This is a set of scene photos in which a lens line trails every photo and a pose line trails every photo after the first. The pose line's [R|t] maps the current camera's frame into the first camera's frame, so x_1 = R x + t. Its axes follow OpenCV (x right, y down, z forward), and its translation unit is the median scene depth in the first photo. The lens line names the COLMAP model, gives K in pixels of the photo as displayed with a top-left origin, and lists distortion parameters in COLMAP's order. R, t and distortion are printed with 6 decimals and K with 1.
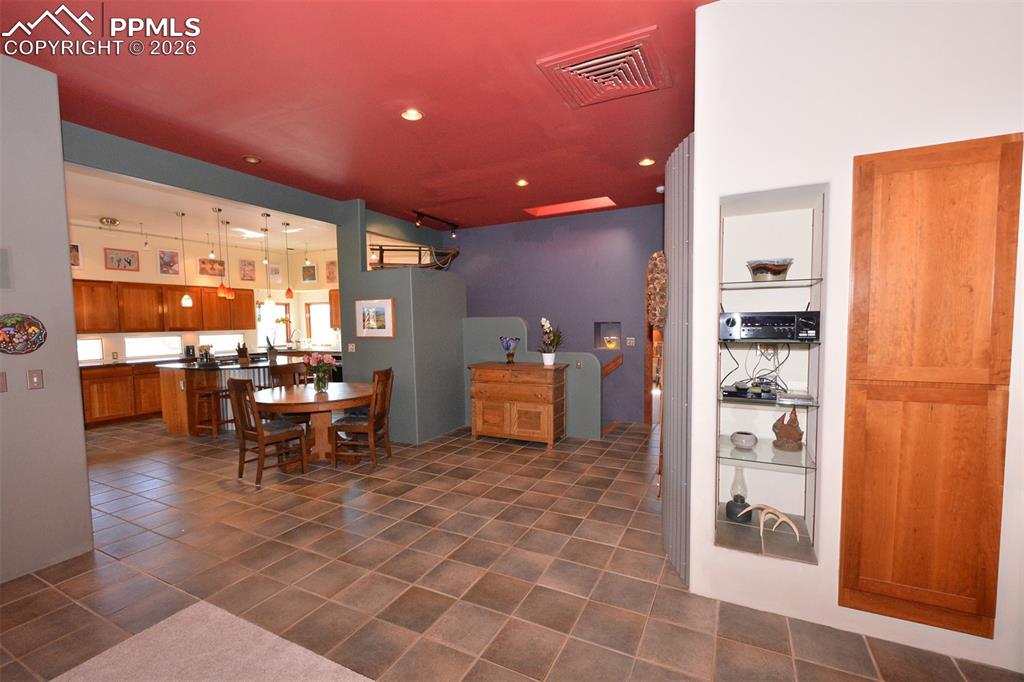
lens RADIAL K [[445.5, 0, 507.0], [0, 445.5, 349.3], [0, 0, 1]] dist [0.004945, -0.004270]
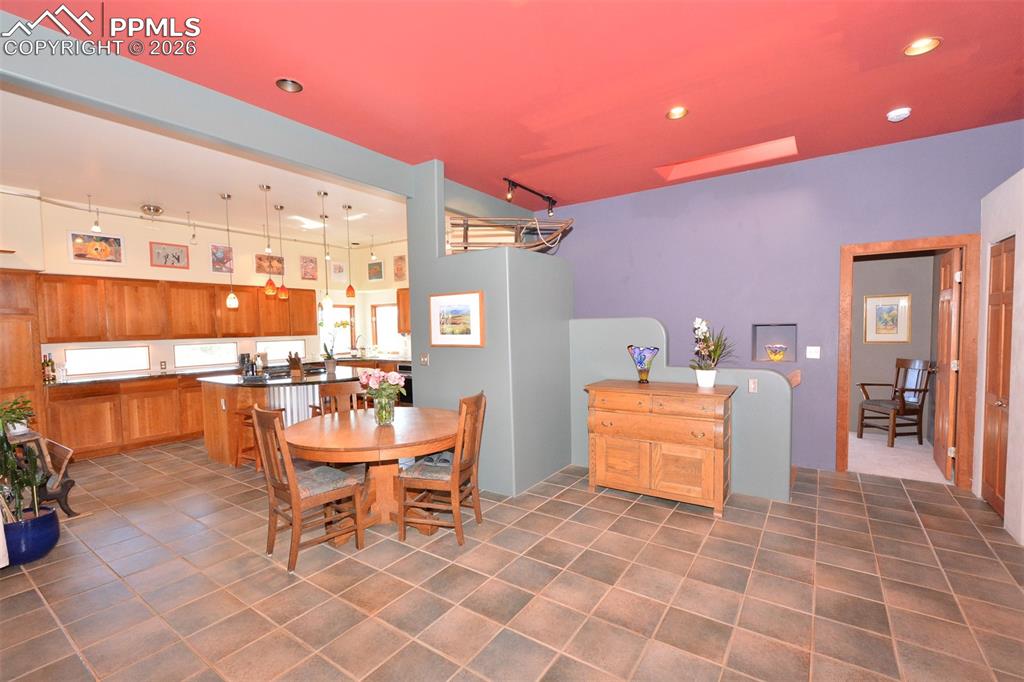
lens RADIAL K [[445.5, 0, 507.9], [0, 445.5, 348.2], [0, 0, 1]] dist [0.004945, -0.004270]
pose [[0.990770, 0.002265, -0.135532, -0.110935], [-0.004040, 0.999910, -0.012821, -0.013714], [0.135491, 0.013250, 0.990690, 0.282018]]
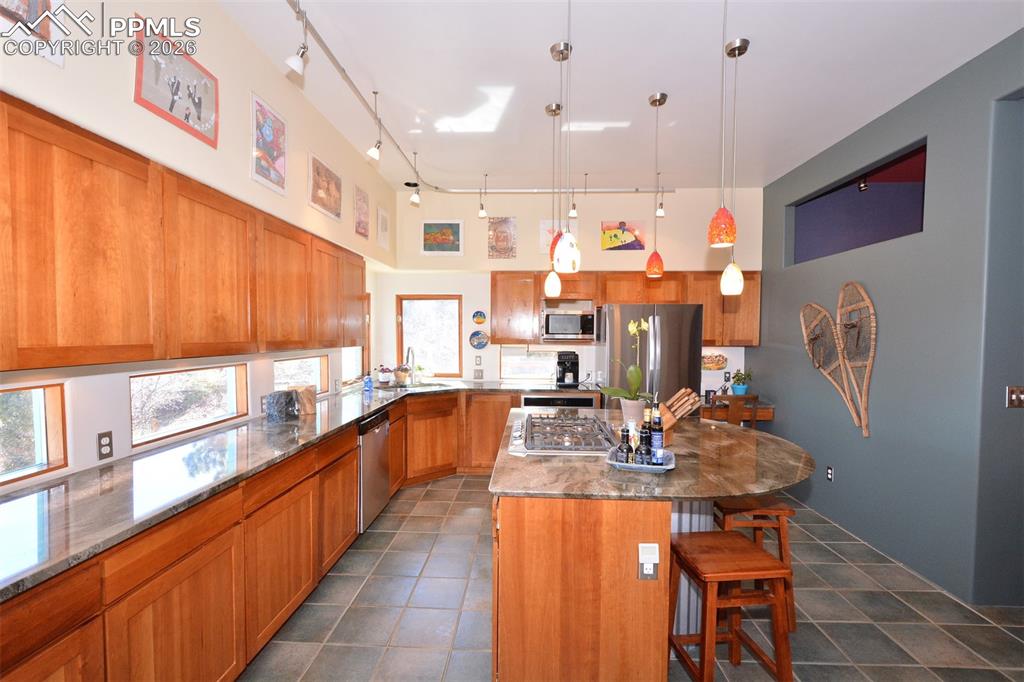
lens RADIAL K [[445.5, 0, 505.9], [0, 445.5, 349.9], [0, 0, 1]] dist [0.004945, -0.004270]
pose [[0.914133, 0.002661, 0.405406, -0.979558], [0.009686, 0.999550, -0.028399, -0.041680], [-0.405299, 0.029887, 0.913695, 0.841496]]
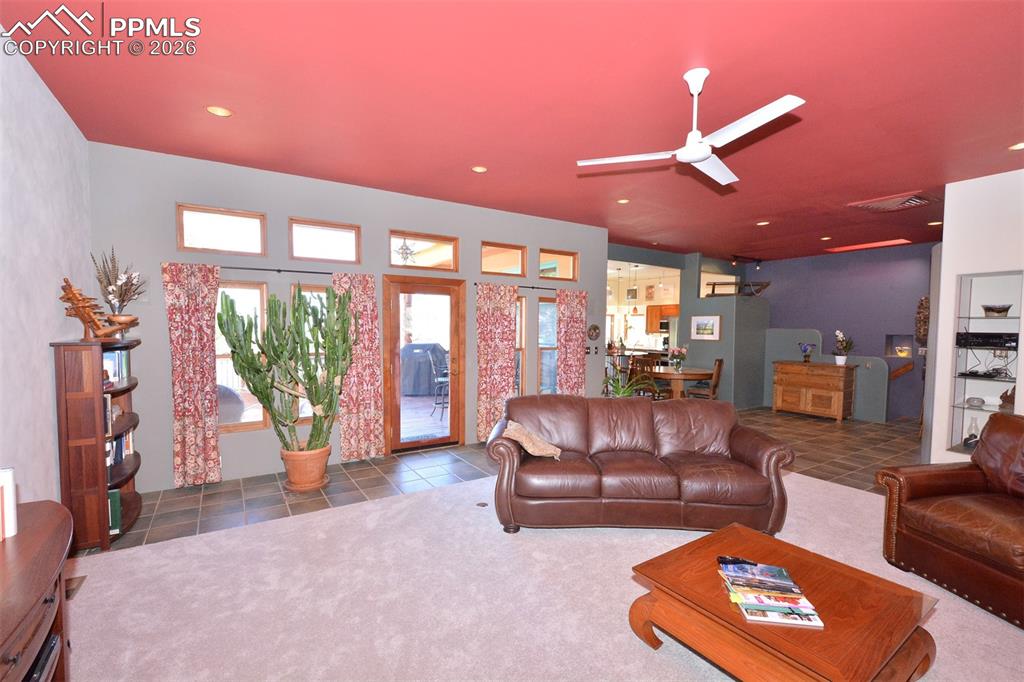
lens RADIAL K [[445.5, 0, 511.8], [0, 445.5, 349.9], [0, 0, 1]] dist [0.004945, -0.004270]
pose [[0.865498, 0.047911, -0.498615, -0.098866], [-0.053454, 0.998565, 0.003164, 0.039184], [0.498051, 0.023914, 0.866818, -0.696583]]
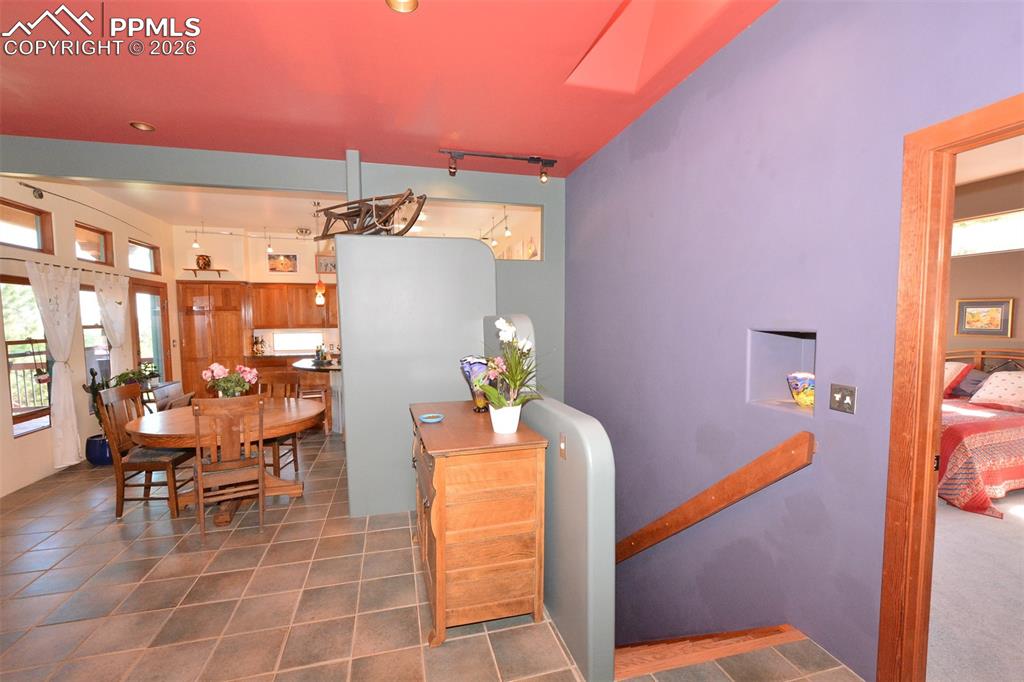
lens RADIAL K [[445.5, 0, 512.3], [0, 445.5, 350.0], [0, 0, 1]] dist [0.004945, -0.004270]
pose [[0.671683, 0.059346, -0.738458, 0.390923], [-0.050359, 0.998138, 0.034410, -0.054027], [0.739125, 0.014075, 0.673421, 0.715626]]
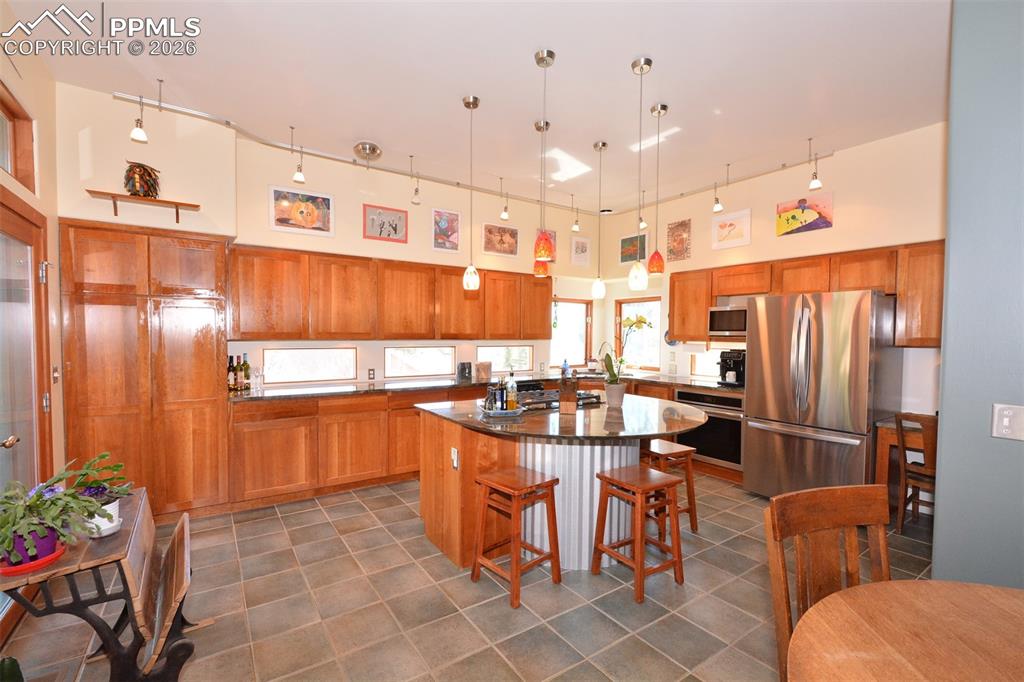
lens RADIAL K [[445.5, 0, 510.9], [0, 445.5, 348.5], [0, 0, 1]] dist [0.004945, -0.004270]
pose [[0.877525, 0.035114, -0.478243, -0.496093], [-0.050764, 0.998514, -0.019833, -0.026555], [0.476835, 0.041682, 0.878004, 0.666898]]
